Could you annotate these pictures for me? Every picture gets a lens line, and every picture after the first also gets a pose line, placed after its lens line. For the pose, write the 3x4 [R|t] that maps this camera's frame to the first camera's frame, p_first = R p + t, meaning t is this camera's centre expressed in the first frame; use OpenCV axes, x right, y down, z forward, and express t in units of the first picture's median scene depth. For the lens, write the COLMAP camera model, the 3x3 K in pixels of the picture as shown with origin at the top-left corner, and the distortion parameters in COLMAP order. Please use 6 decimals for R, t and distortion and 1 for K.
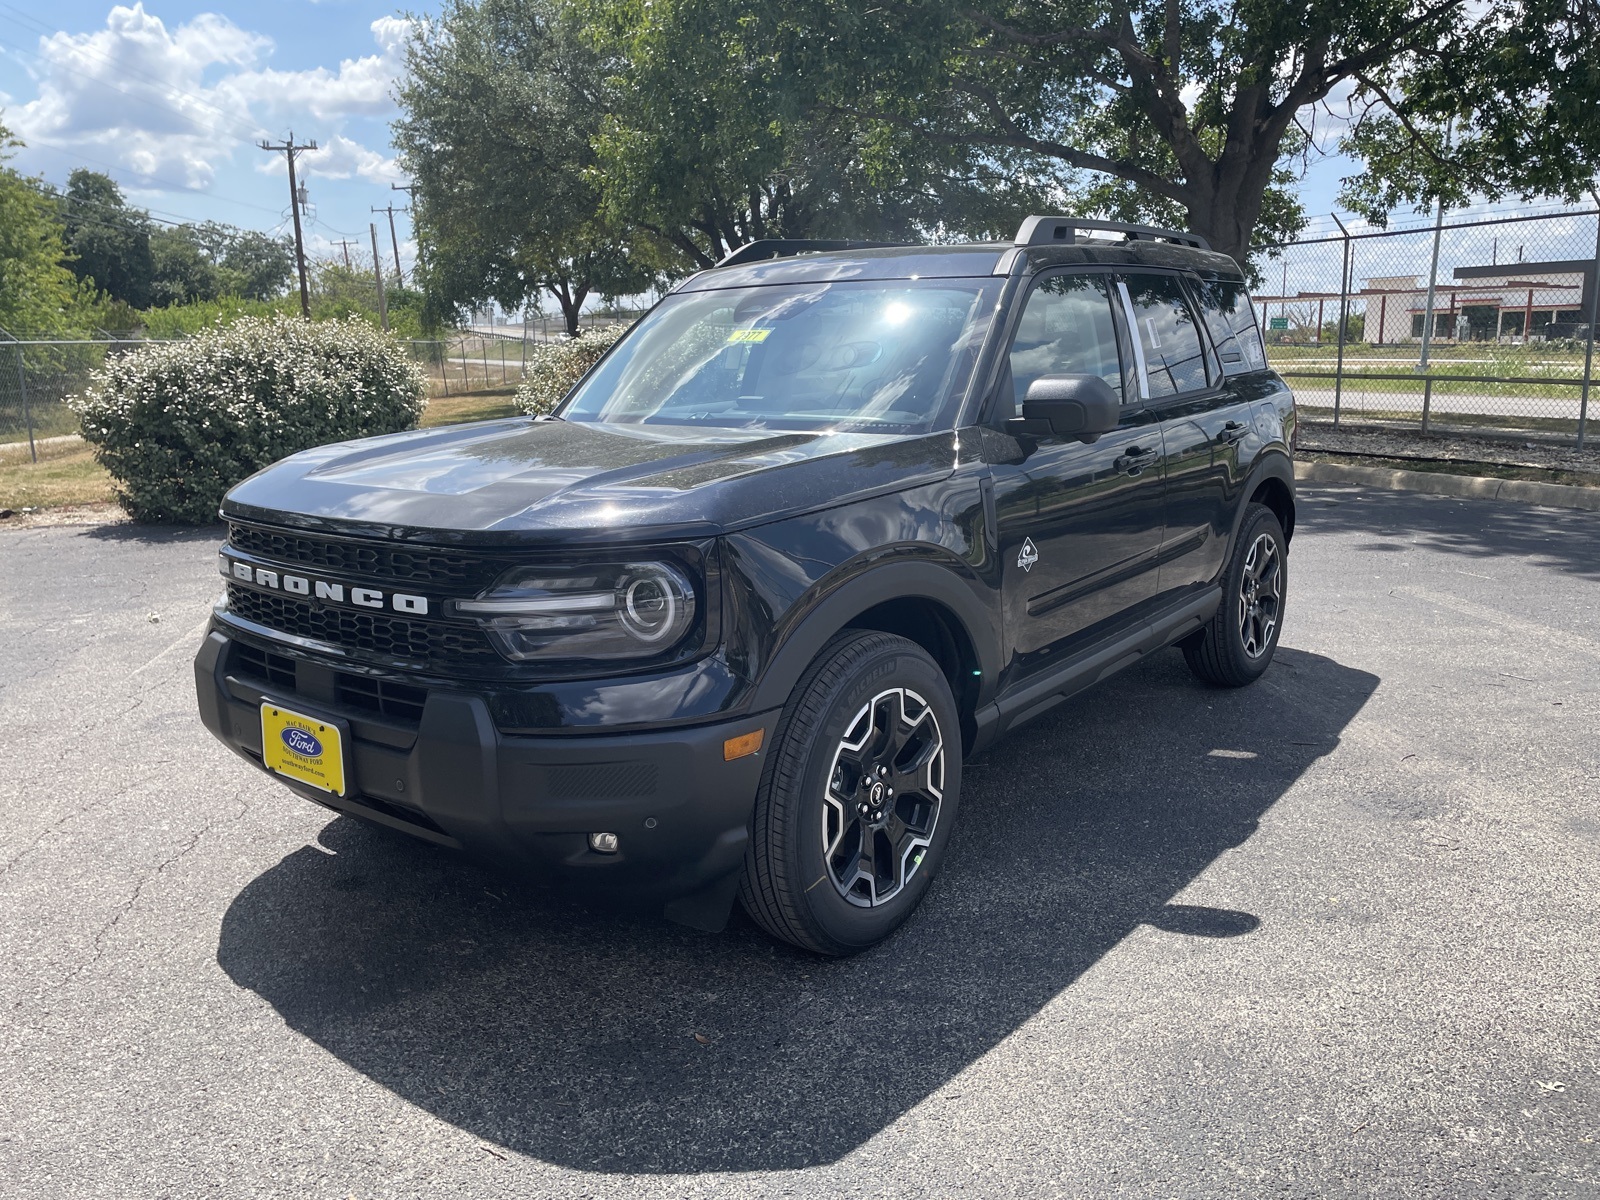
lens RADIAL K [[1291.1, 0, 800.0], [0, 1291.1, 600.0], [0, 0, 1]] dist [0.000160, -0.000532]
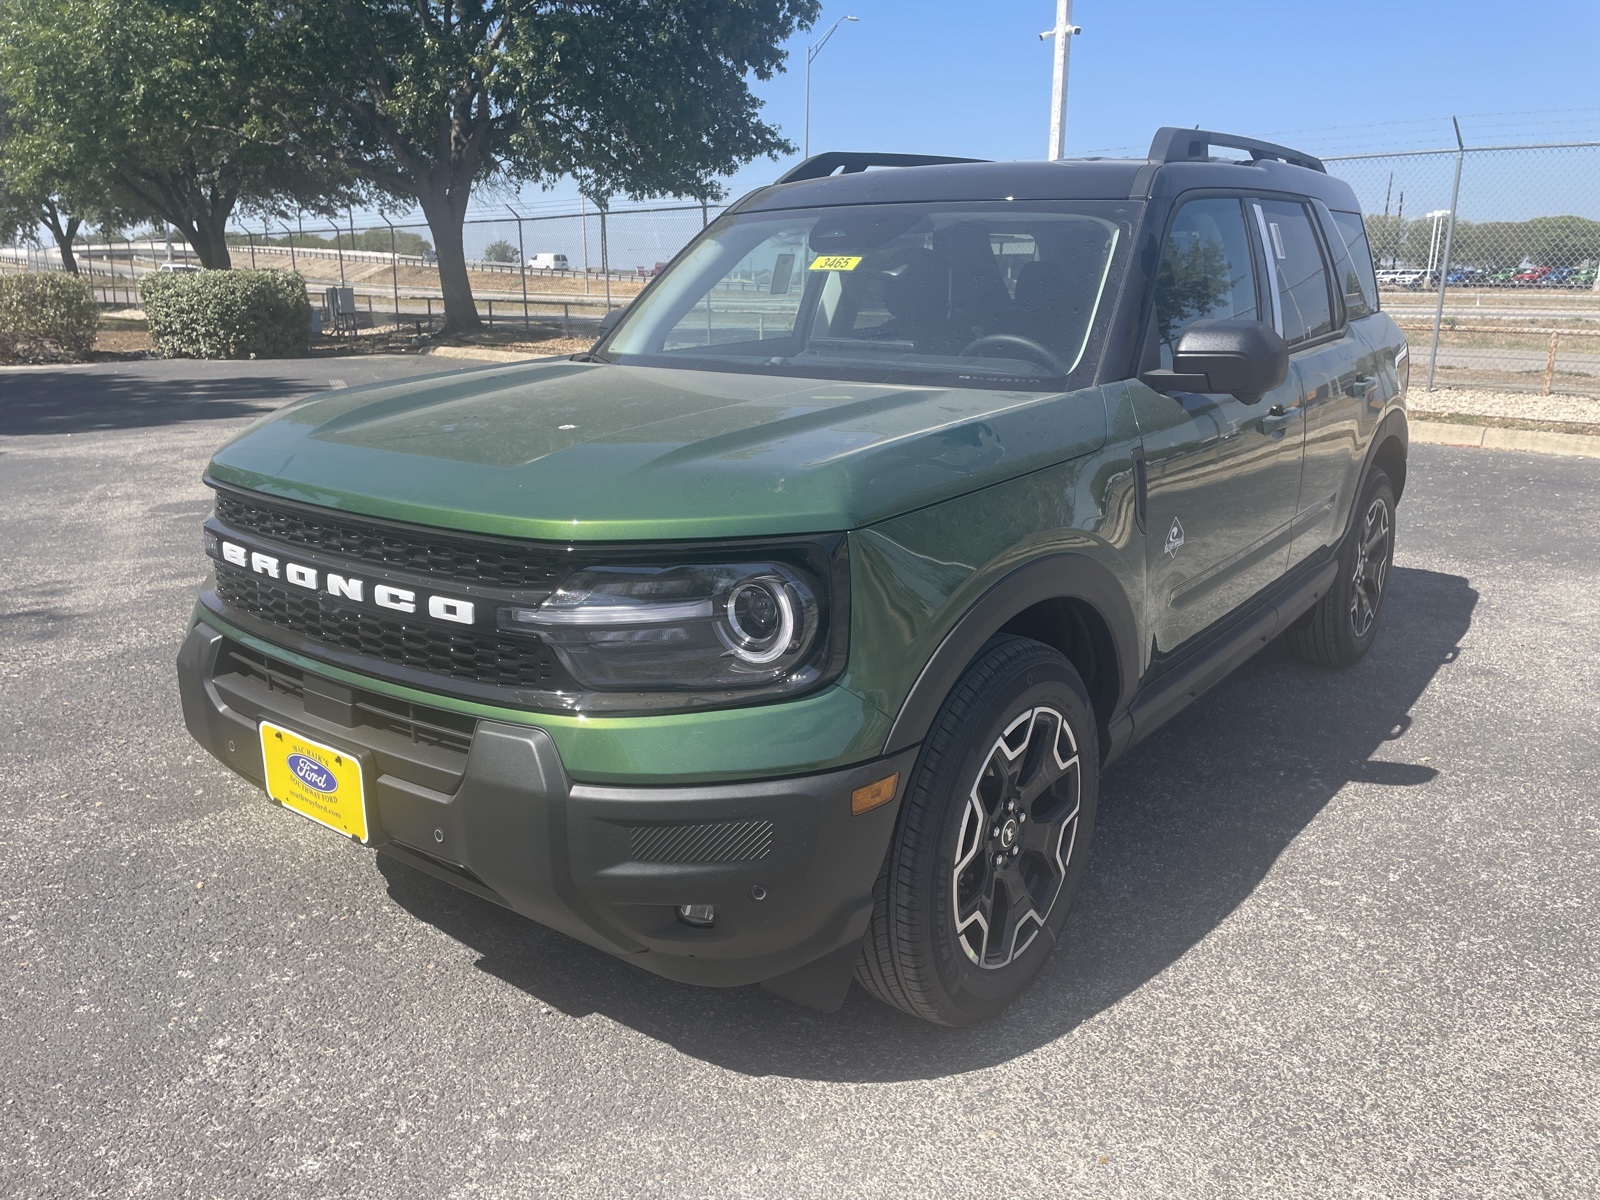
lens RADIAL K [[1274.3, 0, 802.6], [0, 1274.3, 631.0], [0, 0, 1]] dist [0.004200, 0.001451]
pose [[0.999866, 0.011529, 0.011664, -0.086420], [-0.012395, 0.996944, 0.077126, -0.040950], [-0.010739, -0.077261, 0.996953, 0.200866]]
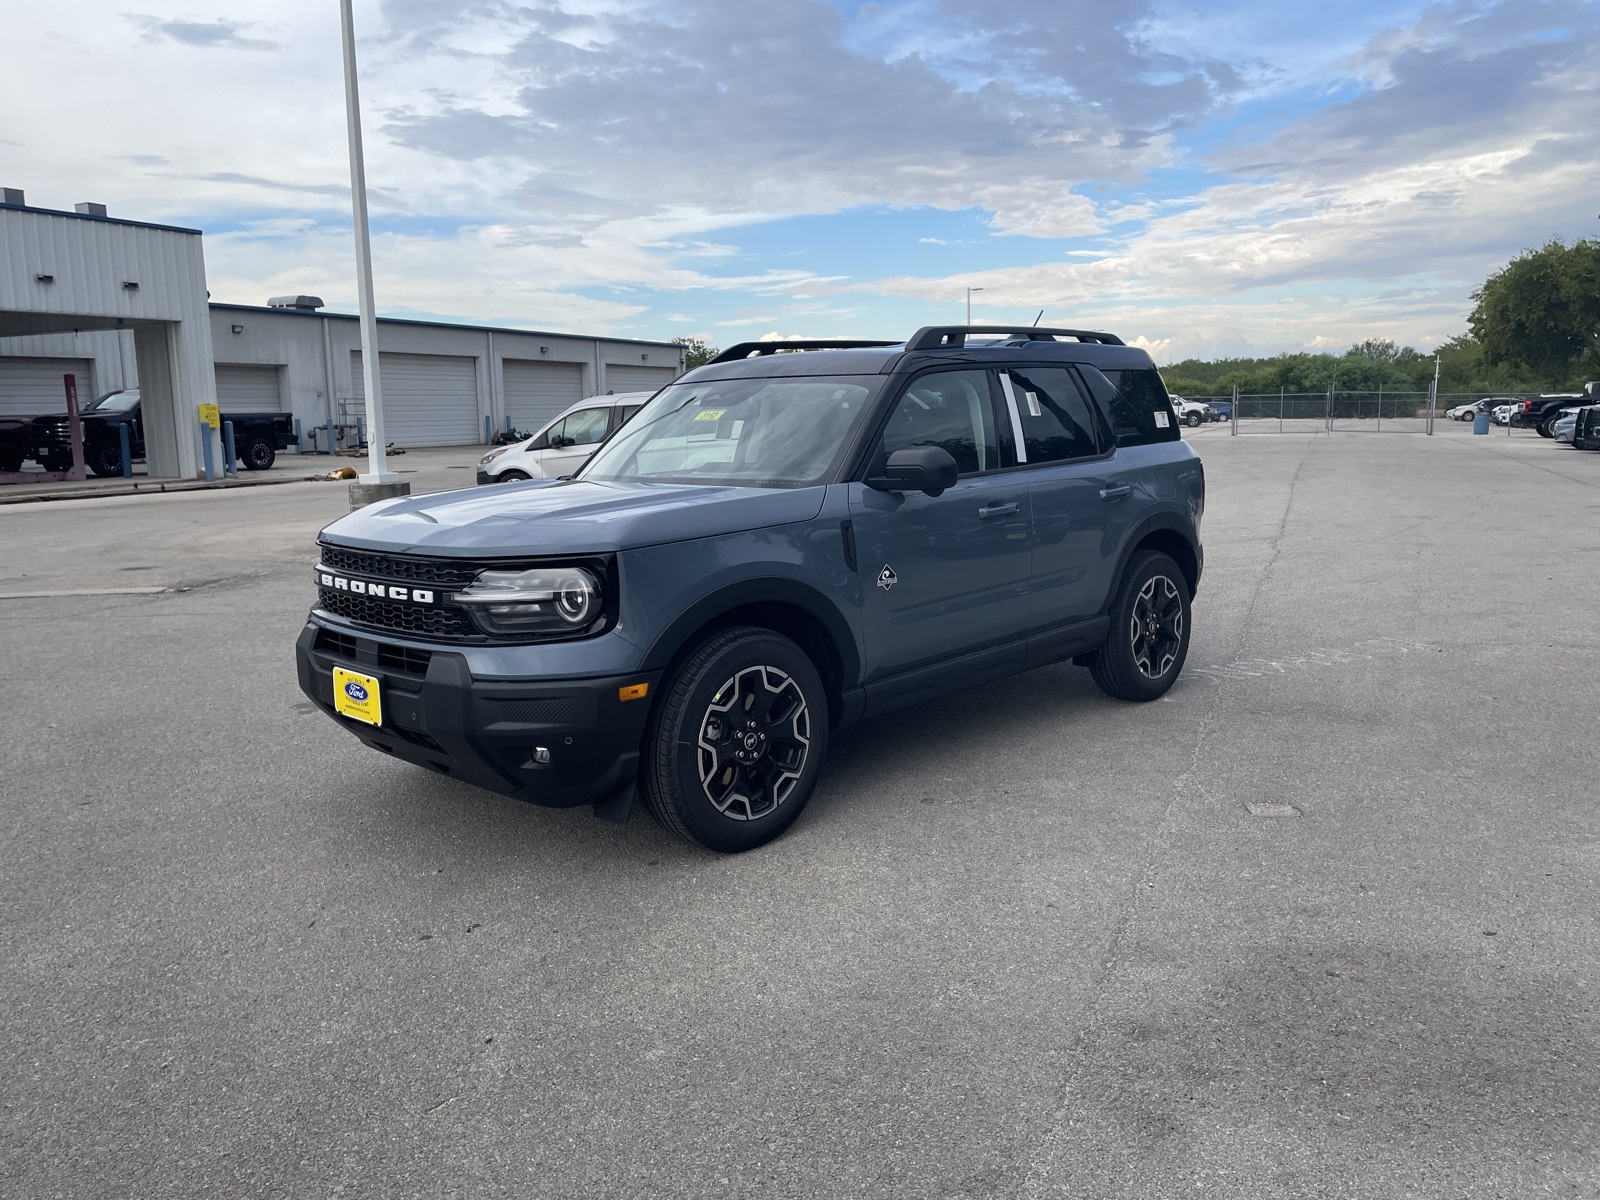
lens RADIAL K [[1291.1, 0, 800.0], [0, 1291.1, 600.0], [0, 0, 1]] dist [0.000160, -0.000532]
pose [[0.993689, 0.008569, -0.111840, 0.275193], [-0.014883, 0.998334, -0.055738, 0.076100], [0.111176, 0.057051, 0.992162, -0.409026]]
